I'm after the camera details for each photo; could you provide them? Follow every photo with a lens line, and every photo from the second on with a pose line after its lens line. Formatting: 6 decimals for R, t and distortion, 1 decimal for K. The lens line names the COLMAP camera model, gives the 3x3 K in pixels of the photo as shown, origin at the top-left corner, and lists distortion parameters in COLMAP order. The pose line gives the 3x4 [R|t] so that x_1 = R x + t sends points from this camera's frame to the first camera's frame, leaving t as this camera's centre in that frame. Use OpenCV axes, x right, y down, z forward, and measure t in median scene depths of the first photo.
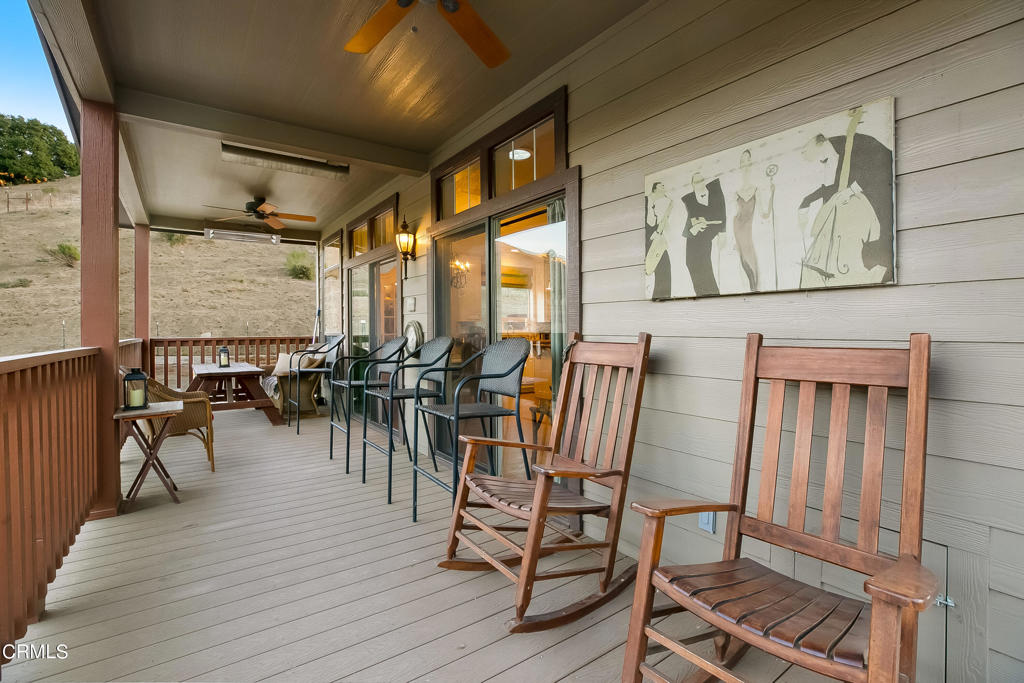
lens RADIAL K [[481.1, 0, 517.1], [0, 481.1, 334.9], [0, 0, 1]] dist [-0.020673, 0.003896]
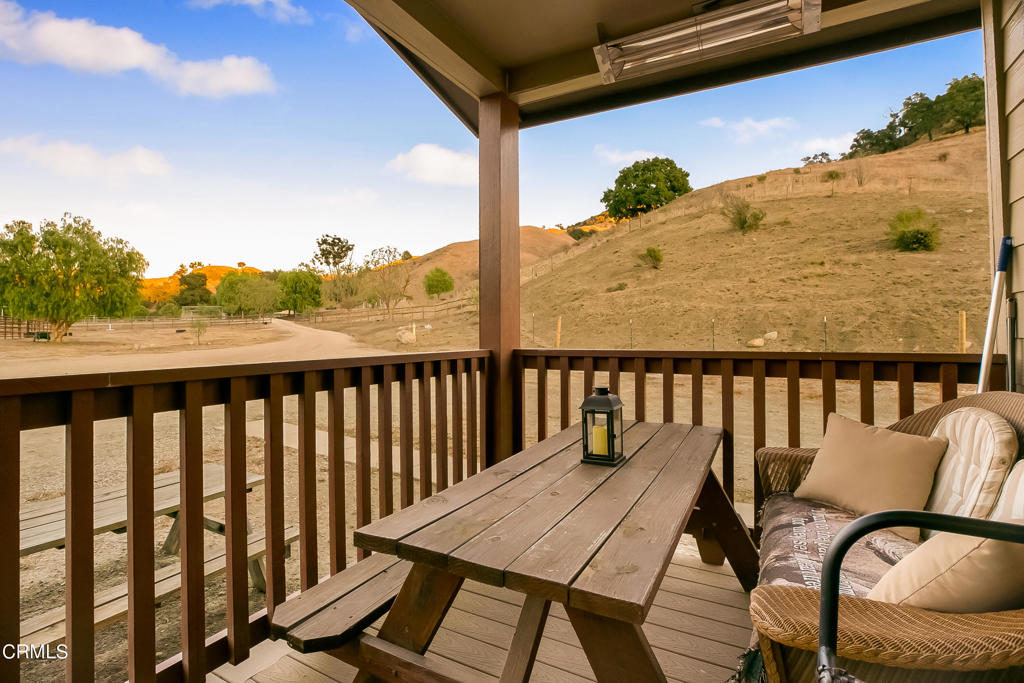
lens RADIAL K [[481.1, 0, 518.6], [0, 481.1, 318.7], [0, 0, 1]] dist [-0.020673, 0.003896]
pose [[0.436095, -0.020125, -0.899676, -0.110599], [-0.006920, 0.999645, -0.025715, -0.002804], [0.899874, 0.017440, 0.435801, 0.243725]]
